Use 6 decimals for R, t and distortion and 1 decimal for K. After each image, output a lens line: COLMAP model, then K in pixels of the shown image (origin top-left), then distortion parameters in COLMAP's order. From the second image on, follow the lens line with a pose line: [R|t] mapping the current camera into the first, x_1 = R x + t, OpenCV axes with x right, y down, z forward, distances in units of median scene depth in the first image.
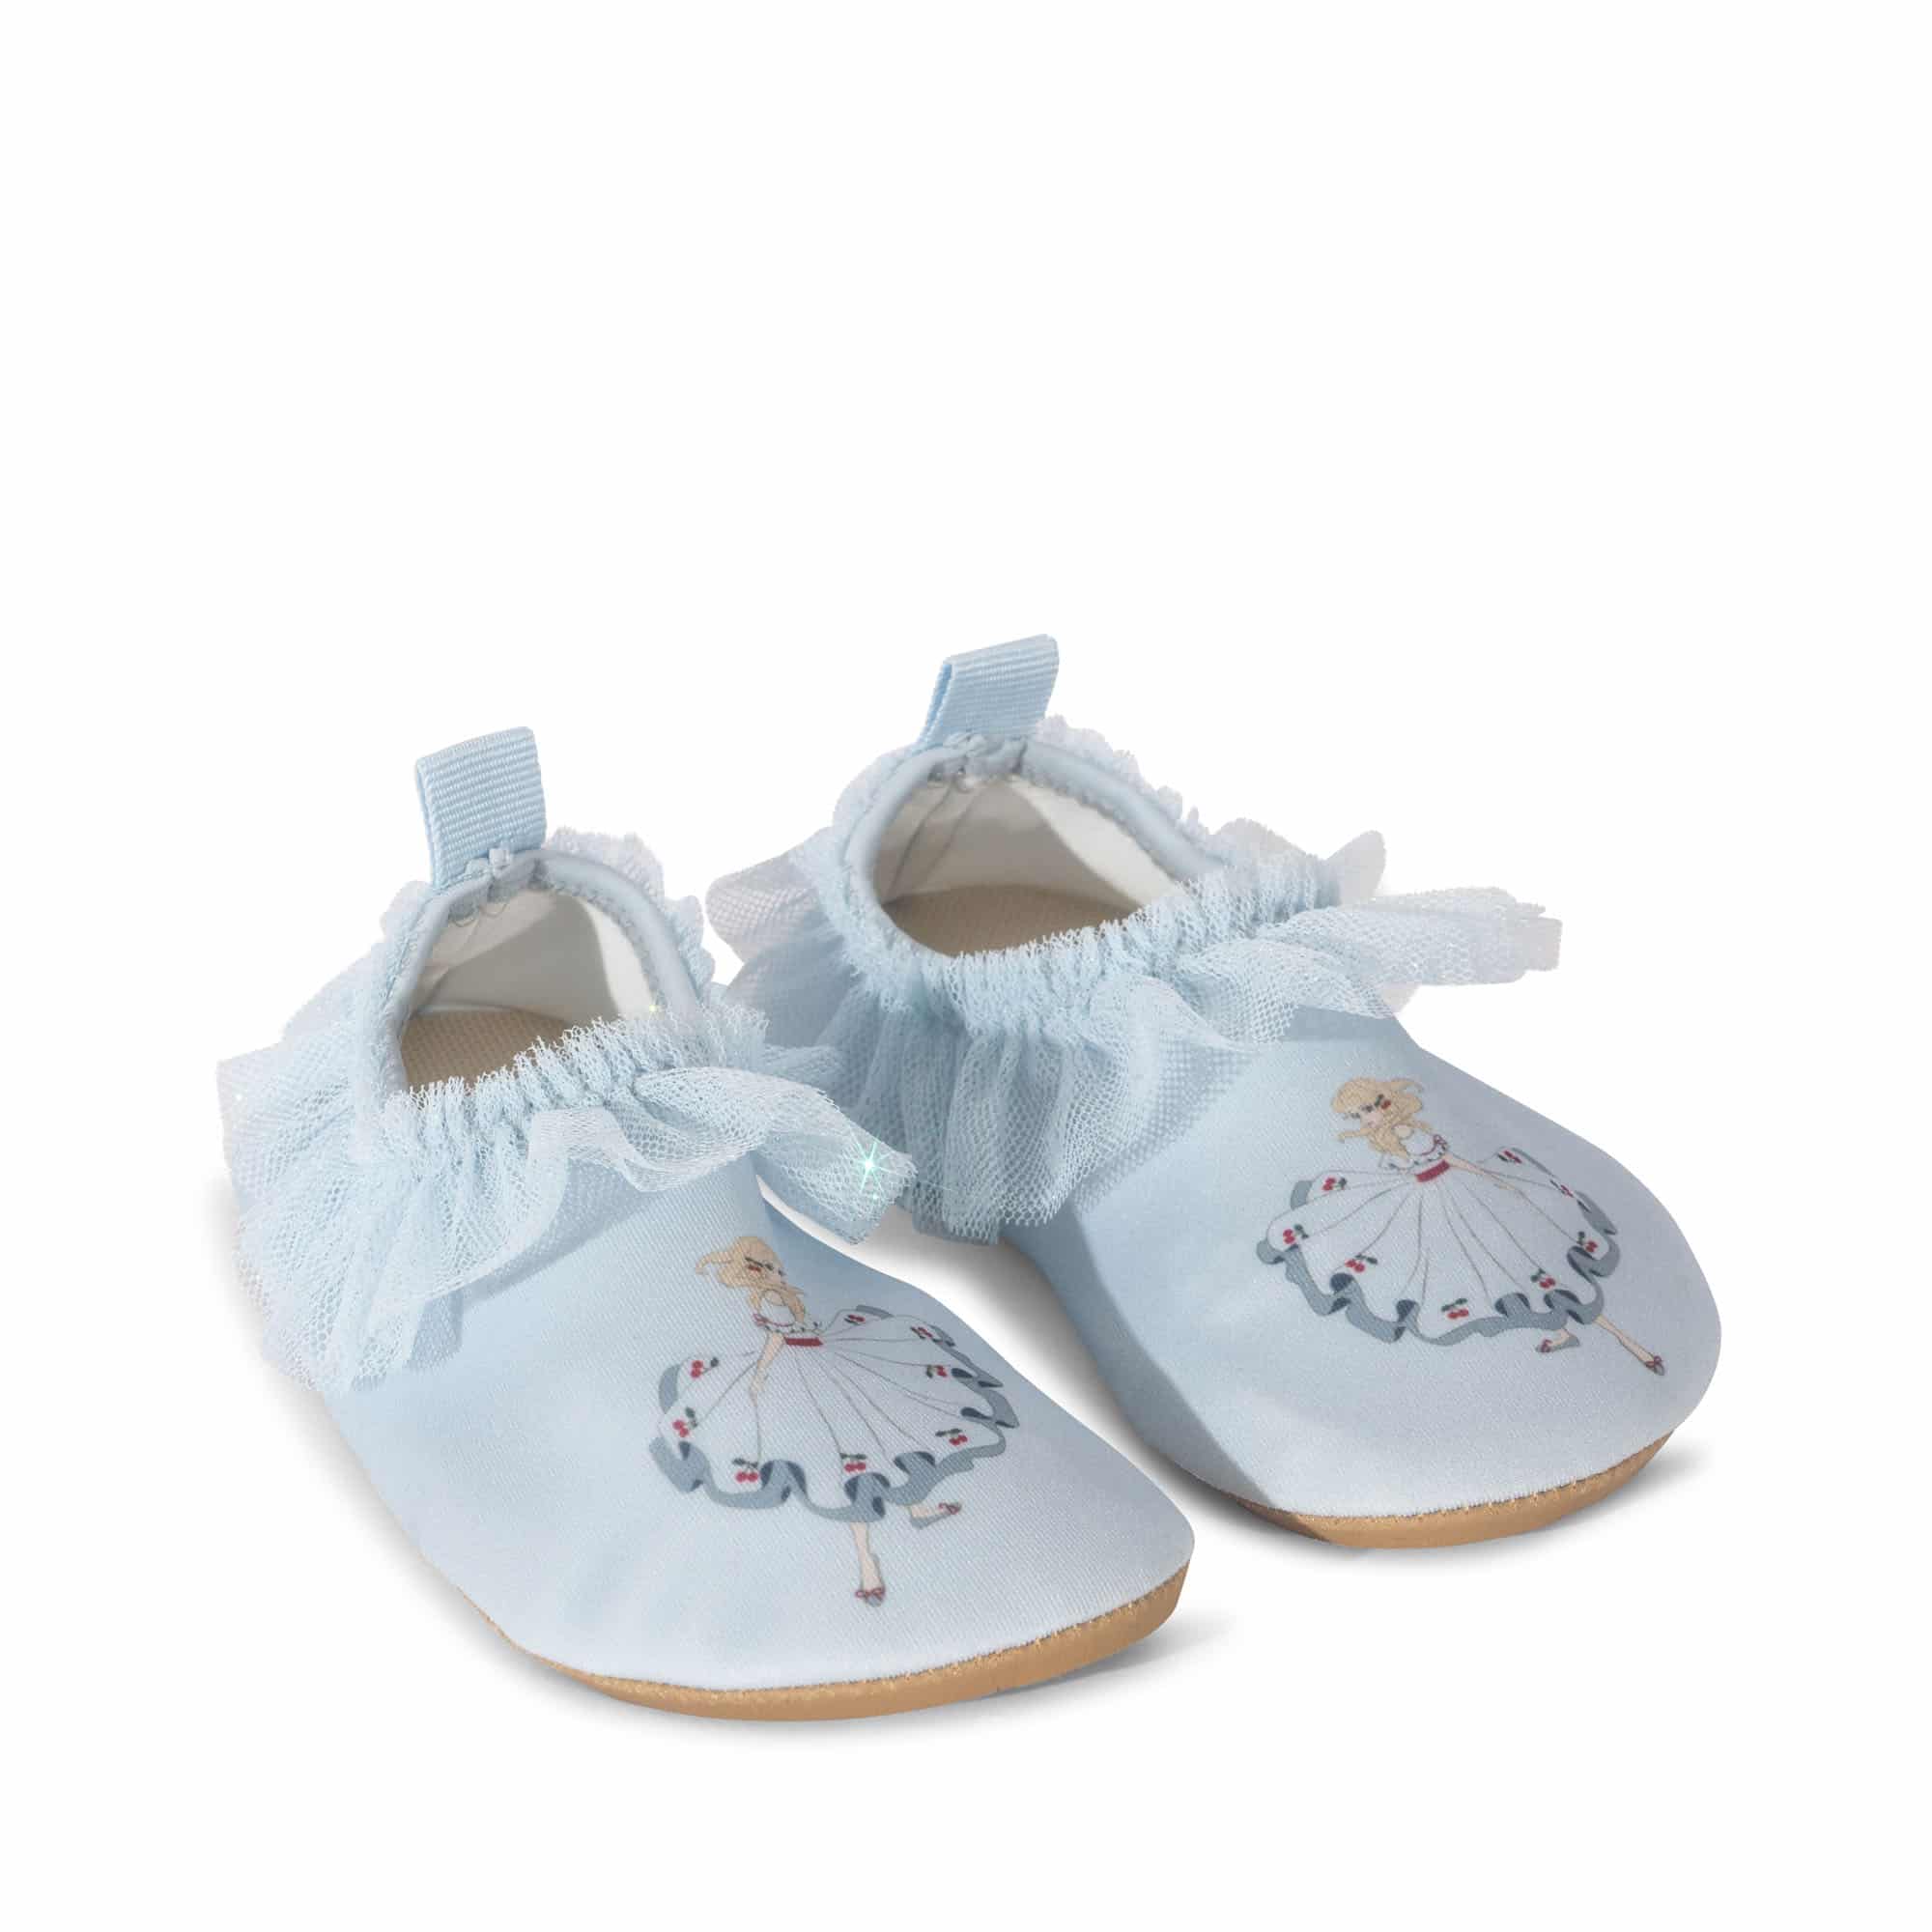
lens RADIAL K [[10708.5, 0, 967.8], [0, 10708.5, 964.1], [0, 0, 1]] dist [0.017376, 0.000000]
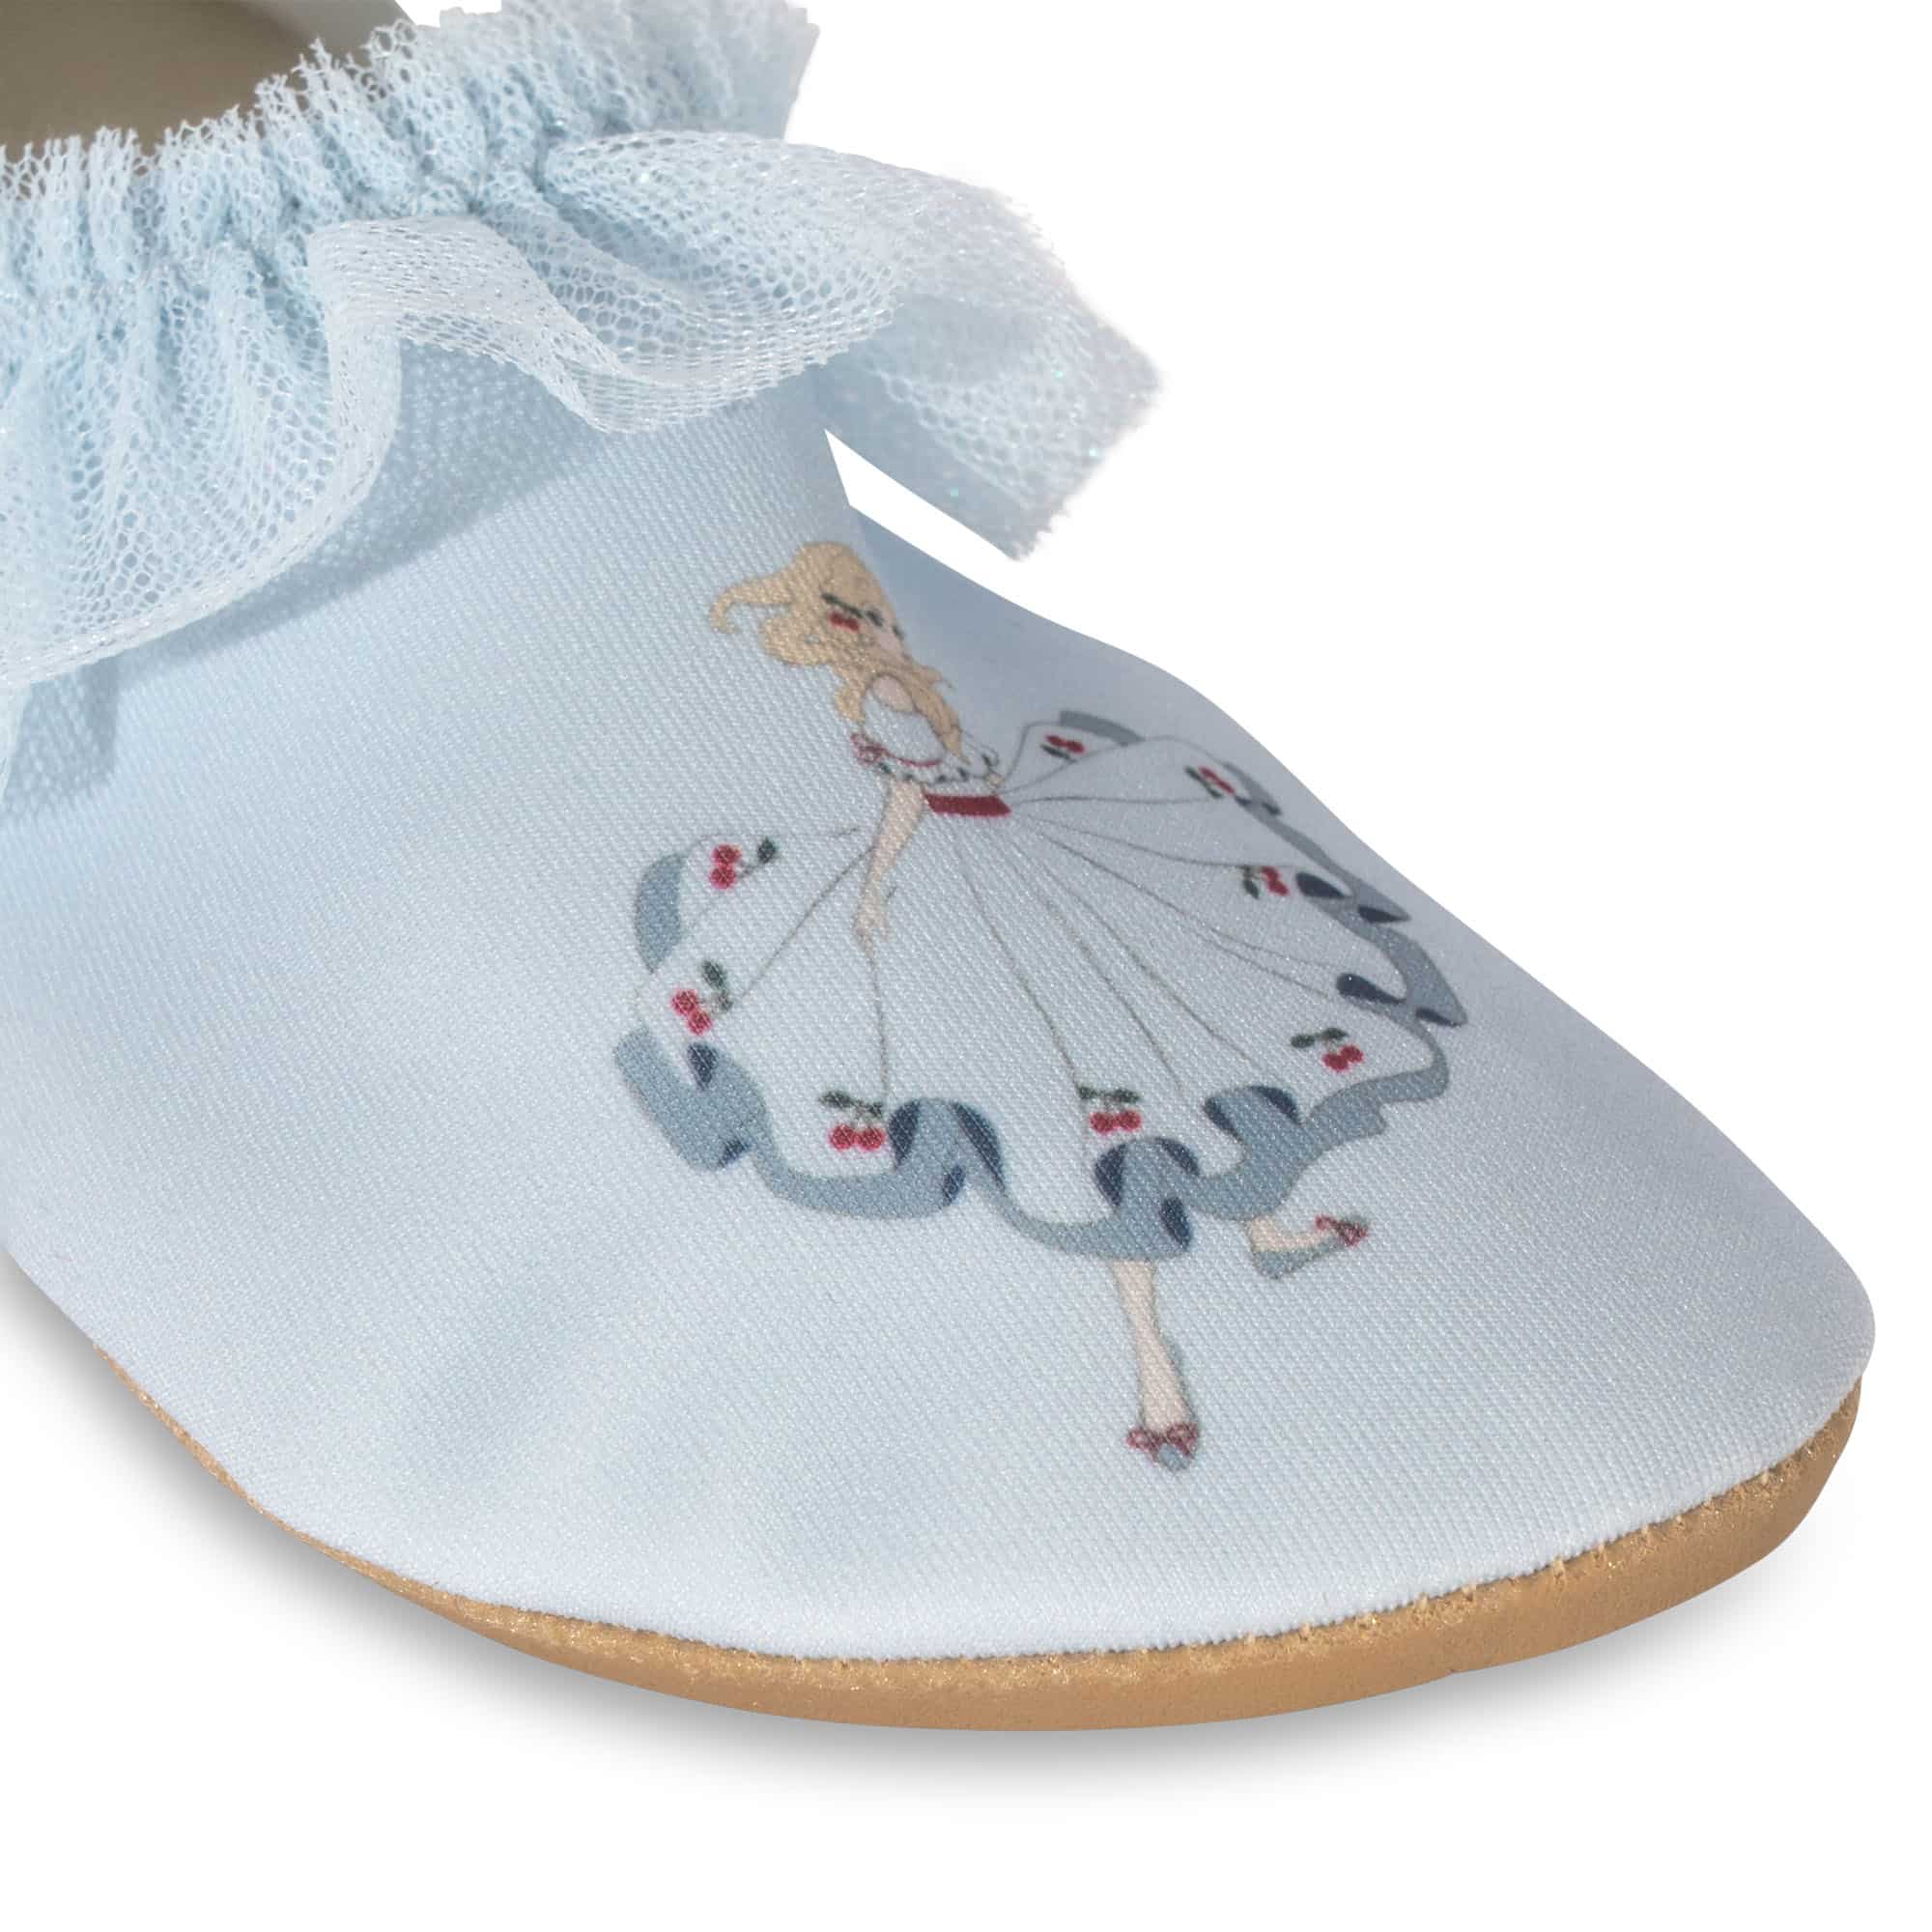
lens RADIAL K [[10708.5, 0, 962.8], [0, 10708.5, 970.8], [0, 0, 1]] dist [0.017376, 0.000000]
pose [[0.988762, 0.031262, 0.146192, -0.076549], [-0.045915, 0.994131, 0.097958, 0.000699], [-0.142272, -0.103569, 0.984394, 0.586778]]
